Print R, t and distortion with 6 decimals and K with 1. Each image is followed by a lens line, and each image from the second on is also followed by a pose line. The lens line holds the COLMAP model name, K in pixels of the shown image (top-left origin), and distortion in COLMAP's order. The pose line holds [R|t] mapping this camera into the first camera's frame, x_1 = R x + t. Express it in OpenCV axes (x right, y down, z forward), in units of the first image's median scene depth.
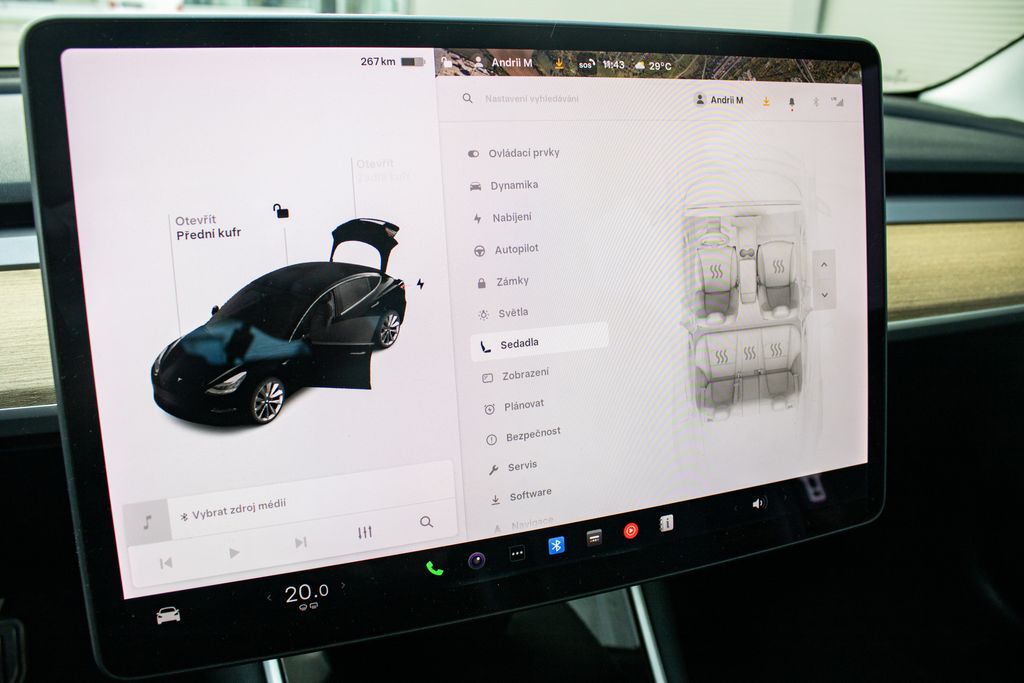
lens RADIAL K [[839.8, 0, 512.0], [0, 839.8, 341.5], [0, 0, 1]] dist [-0.175437, 0.149640]
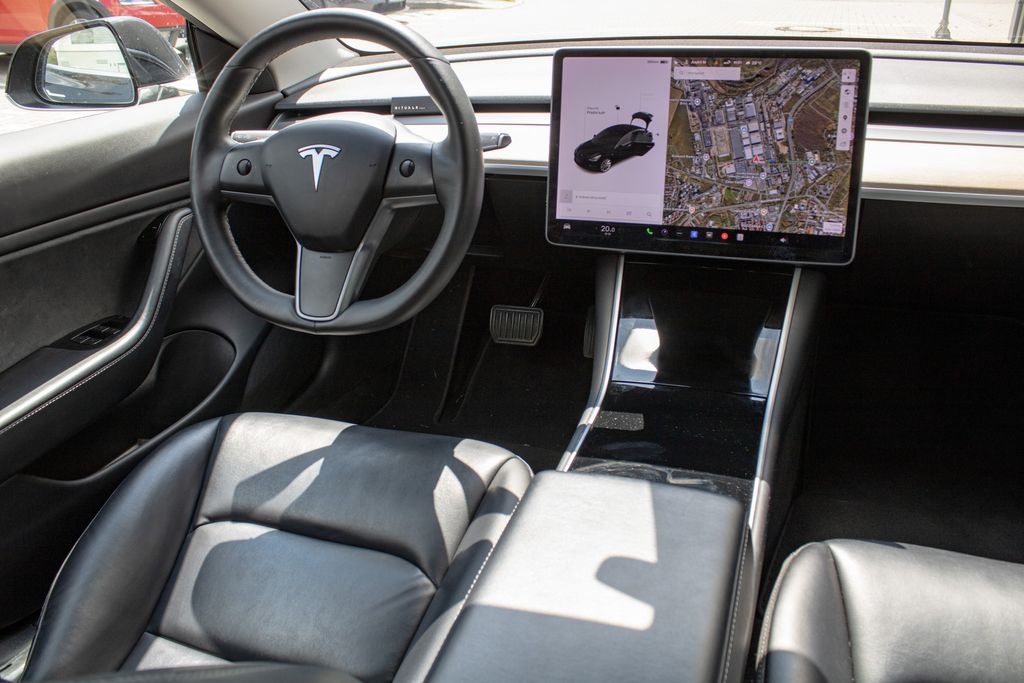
lens RADIAL K [[839.8, 0, 512.0], [0, 839.8, 341.5], [0, 0, 1]] dist [-0.175437, 0.149640]
pose [[0.771123, 0.207380, -0.601966, 1.465362], [-0.160825, 0.978251, 0.130994, 0.363166], [0.616040, -0.004202, 0.787704, -1.727920]]
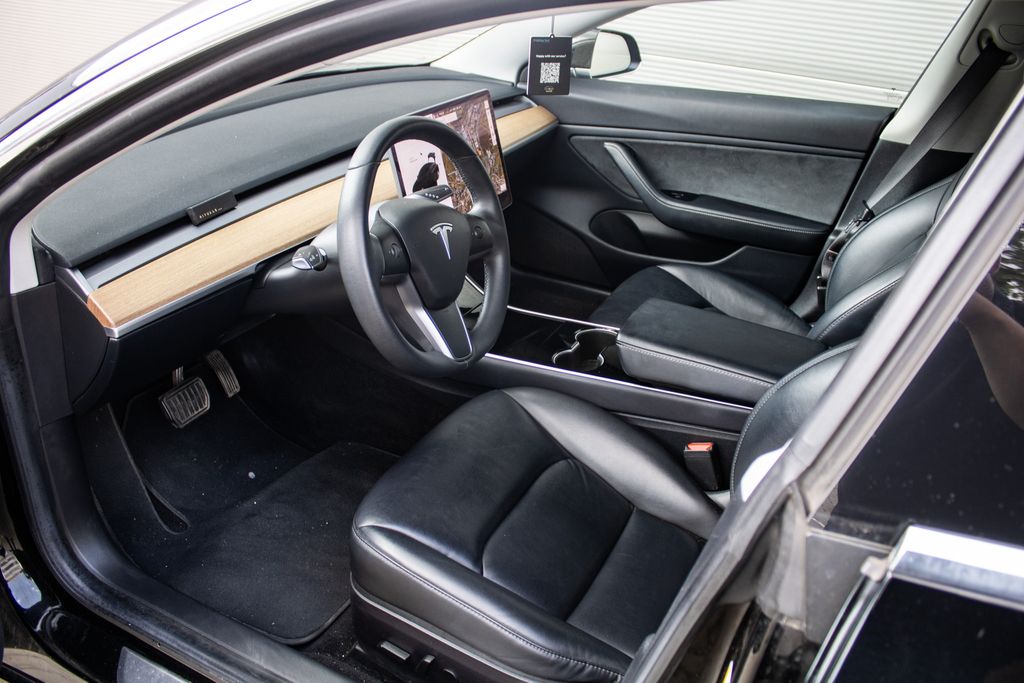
lens RADIAL K [[855.6, 0, 512.0], [0, 855.6, 341.5], [0, 0, 1]] dist [-0.175555, 0.158899]
pose [[0.730700, -0.320167, 0.602968, -3.011376], [0.241454, 0.947326, 0.210413, -0.029365], [-0.638575, -0.008159, 0.769517, -2.939326]]
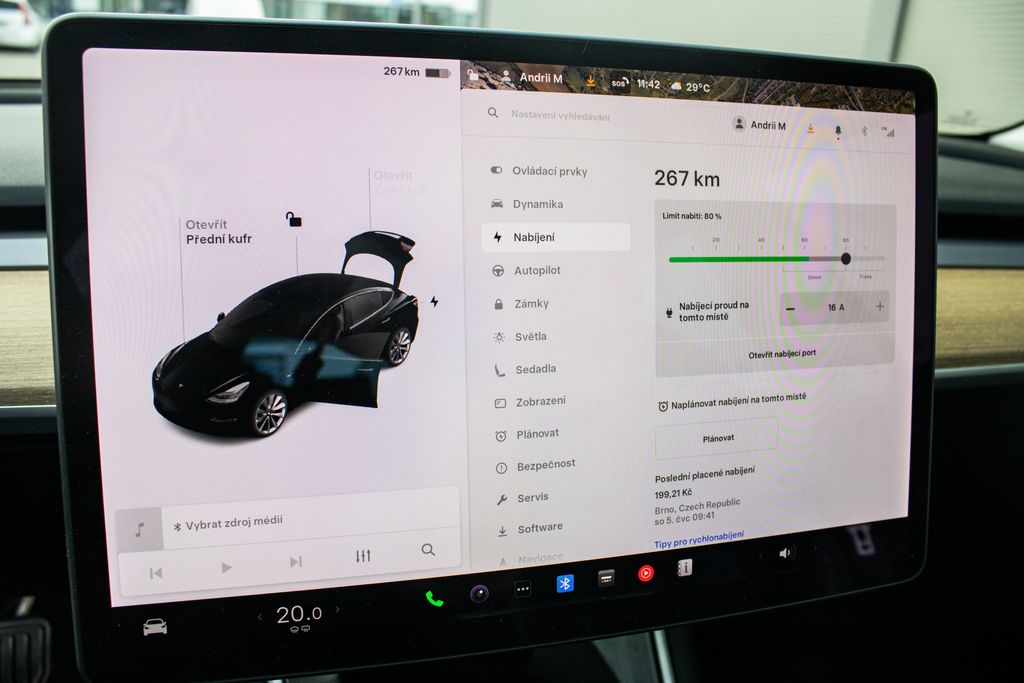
lens RADIAL K [[839.8, 0, 512.0], [0, 839.8, 341.5], [0, 0, 1]] dist [-0.175437, 0.149640]
pose [[0.996231, 0.050023, -0.070865, 0.050641], [-0.052757, 0.997912, -0.037248, 0.008430], [0.068854, 0.040847, 0.996790, 0.045078]]
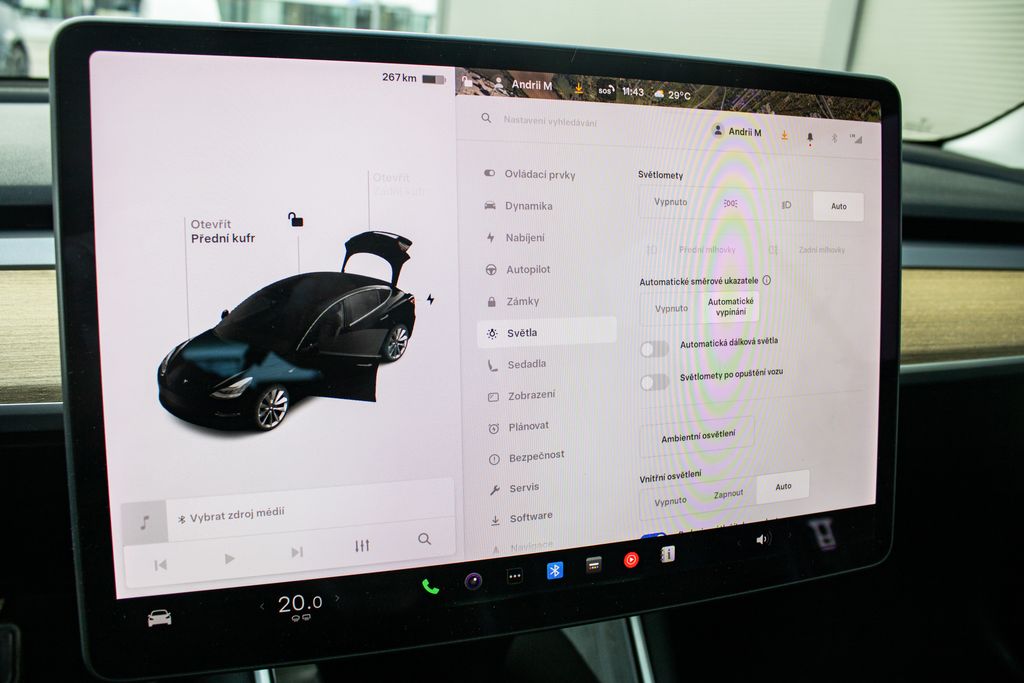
lens RADIAL K [[839.8, 0, 512.0], [0, 839.8, 341.5], [0, 0, 1]] dist [-0.175437, 0.149640]
pose [[0.998692, 0.046313, -0.021653, 0.012178], [-0.047211, 0.997959, -0.042991, 0.020226], [0.019618, 0.043957, 0.998841, 0.002065]]
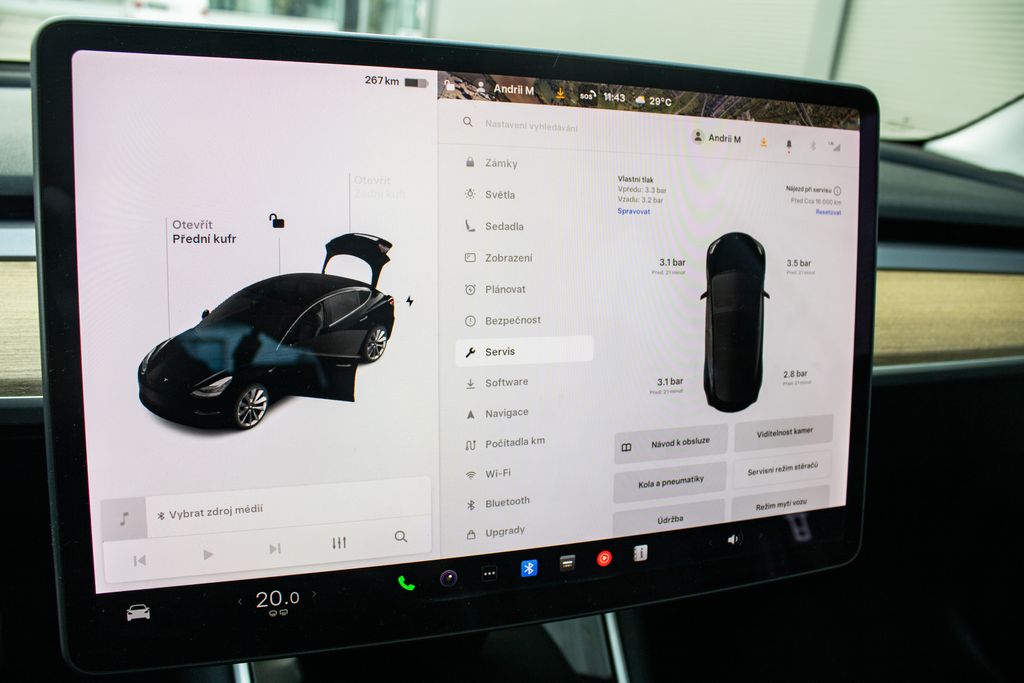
lens RADIAL K [[839.8, 0, 512.0], [0, 839.8, 341.5], [0, 0, 1]] dist [-0.175437, 0.149640]
pose [[0.998042, 0.062528, -0.001192, 0.018526], [-0.062538, 0.997722, -0.025284, -0.002108], [-0.000392, 0.025309, 0.999680, -0.012448]]
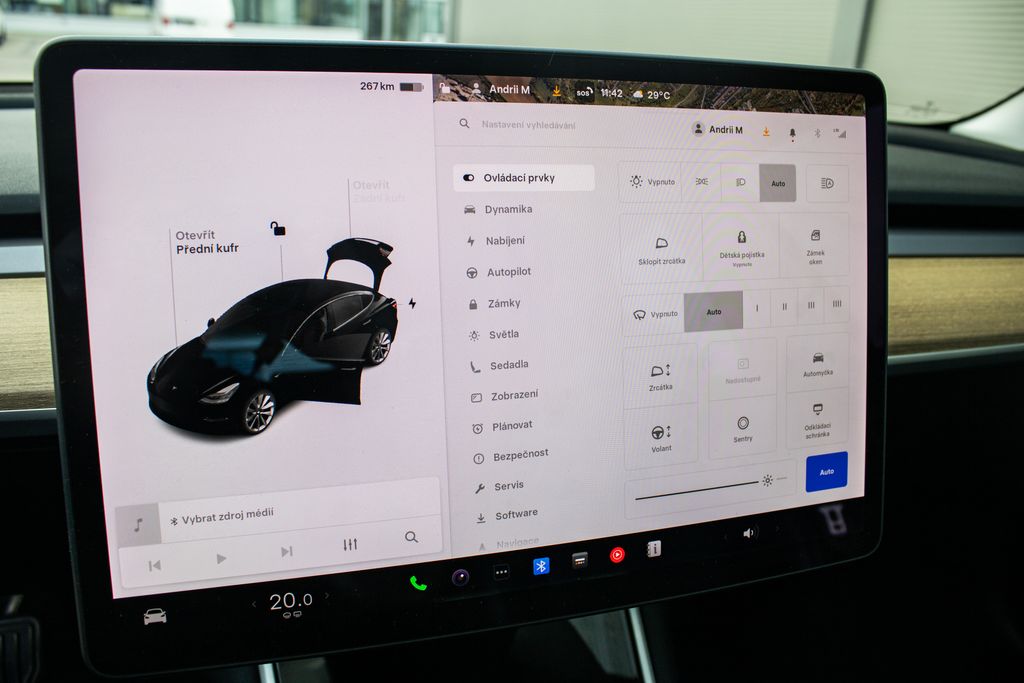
lens RADIAL K [[839.8, 0, 512.0], [0, 839.8, 341.5], [0, 0, 1]] dist [-0.175437, 0.149640]
pose [[0.998504, 0.032133, -0.044245, 0.059060], [-0.033230, 0.999152, -0.024301, -0.001444], [0.043427, 0.025735, 0.998725, -0.015289]]
